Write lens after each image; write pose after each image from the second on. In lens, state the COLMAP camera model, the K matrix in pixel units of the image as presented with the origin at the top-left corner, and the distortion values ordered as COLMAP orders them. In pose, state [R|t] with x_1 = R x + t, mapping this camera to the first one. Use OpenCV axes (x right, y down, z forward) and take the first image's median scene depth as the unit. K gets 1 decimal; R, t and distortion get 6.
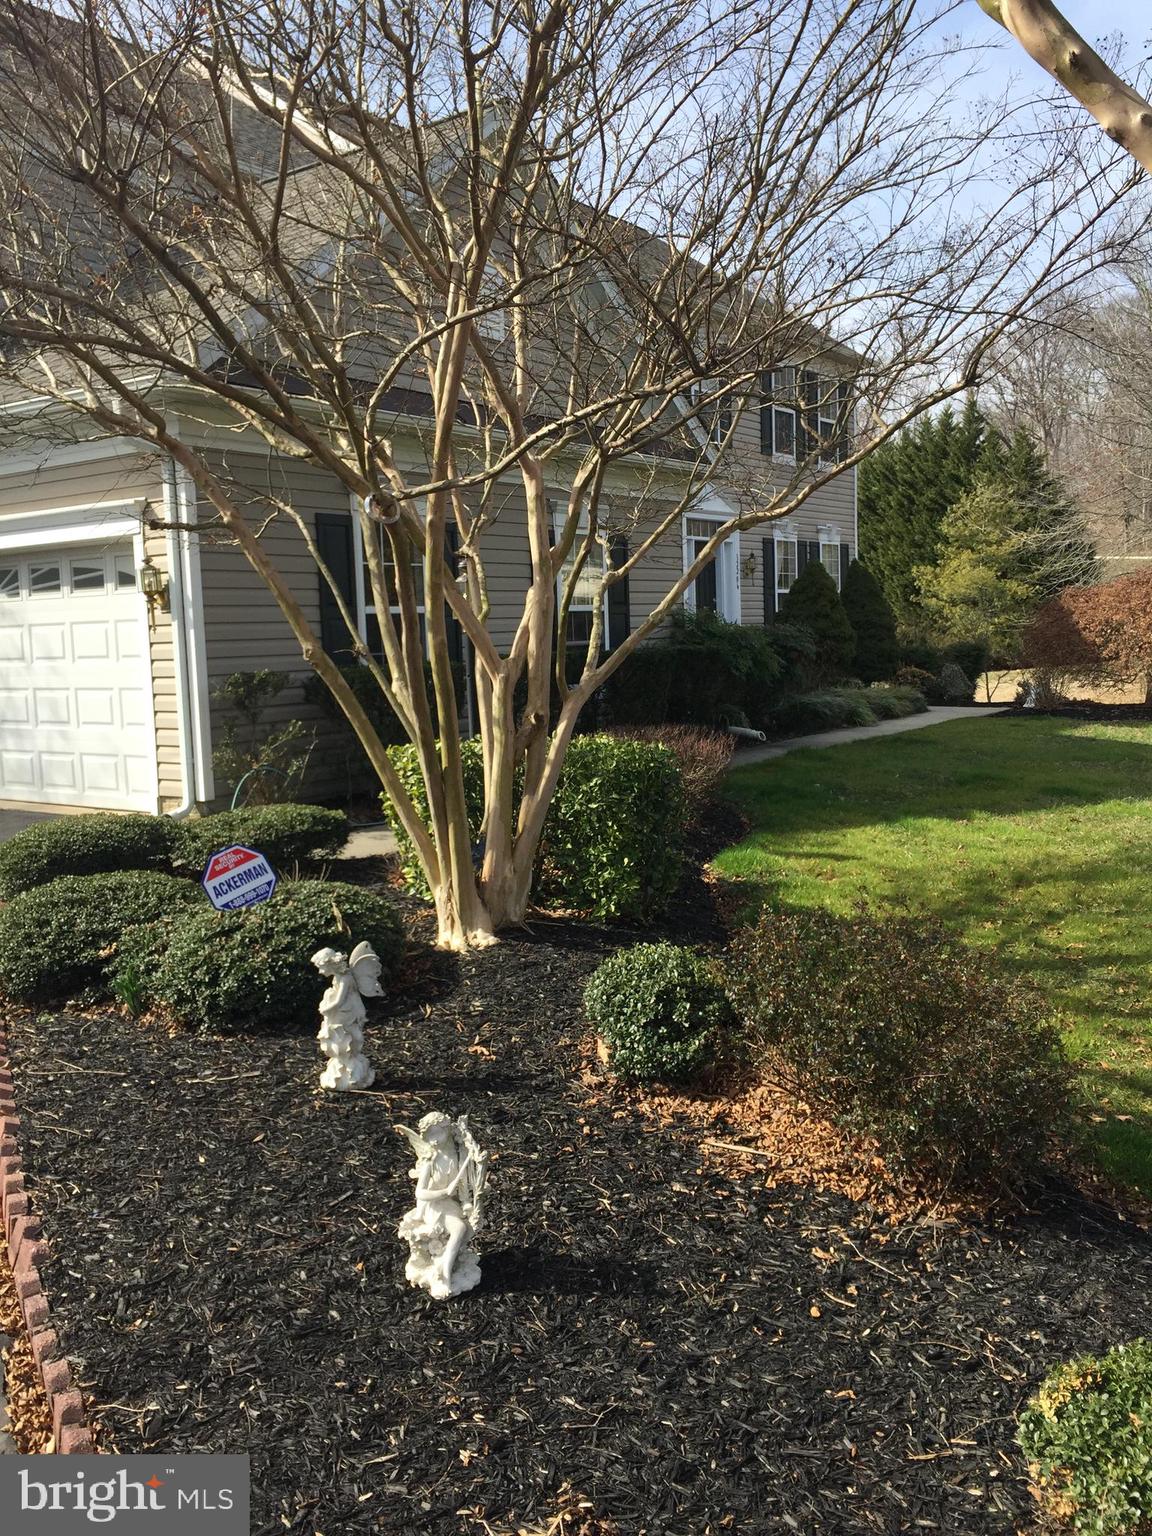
lens RADIAL K [[1298.5, 0, 667.2], [0, 1298.5, 662.8], [0, 0, 1]] dist [0.053836, -0.012143]
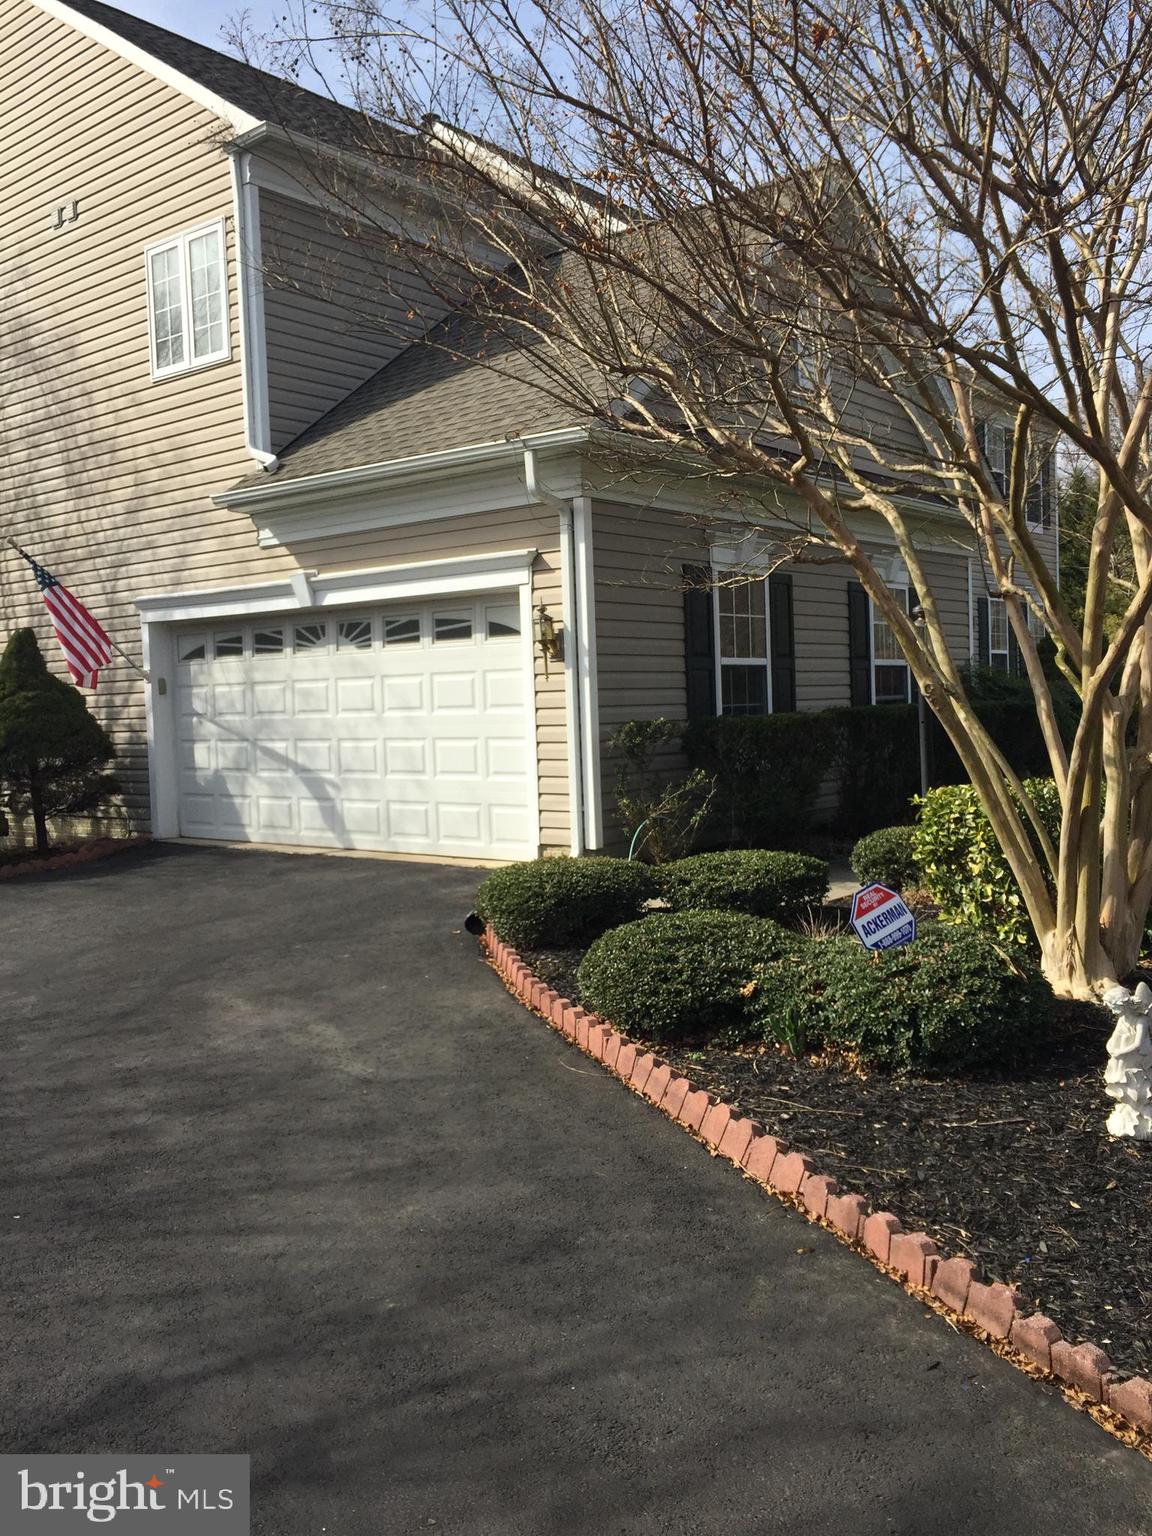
lens RADIAL K [[1298.5, 0, 667.2], [0, 1298.5, 662.8], [0, 0, 1]] dist [0.053836, -0.012143]
pose [[0.998004, 0.002737, -0.063098, -0.245238], [-0.006018, 0.998636, -0.051861, 0.015122], [0.062870, 0.052137, 0.996659, 0.005838]]
